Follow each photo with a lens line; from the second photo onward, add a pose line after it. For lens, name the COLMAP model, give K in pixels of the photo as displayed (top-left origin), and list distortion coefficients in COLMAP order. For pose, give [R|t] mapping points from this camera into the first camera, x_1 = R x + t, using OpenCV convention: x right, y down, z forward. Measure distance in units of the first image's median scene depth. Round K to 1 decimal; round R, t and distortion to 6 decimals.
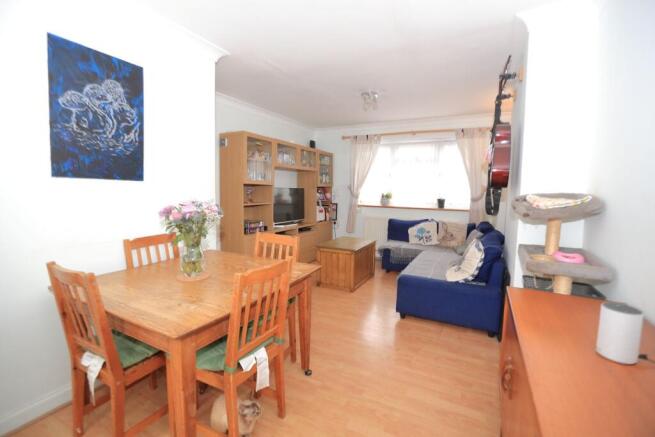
lens RADIAL K [[295.5, 0, 326.5], [0, 295.5, 214.8], [0, 0, 1]] dist [-0.041922, 0.017094]
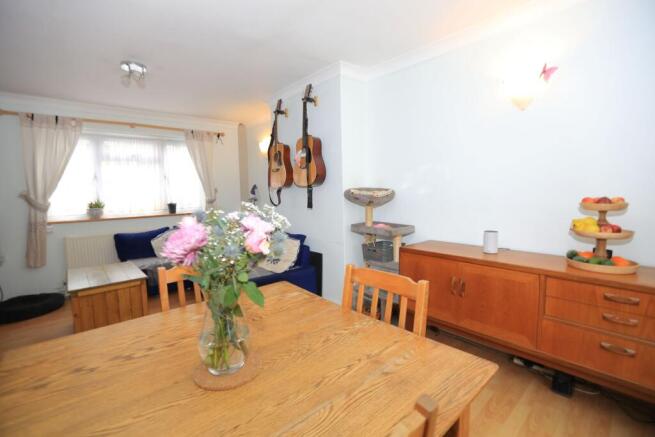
lens RADIAL K [[295.5, 0, 326.5], [0, 295.5, 214.8], [0, 0, 1]] dist [-0.041922, 0.017094]
pose [[0.383160, -0.098122, 0.918455, -0.260677], [0.115576, 0.991620, 0.057722, -0.015856], [-0.916423, 0.084035, 0.391290, 0.206711]]
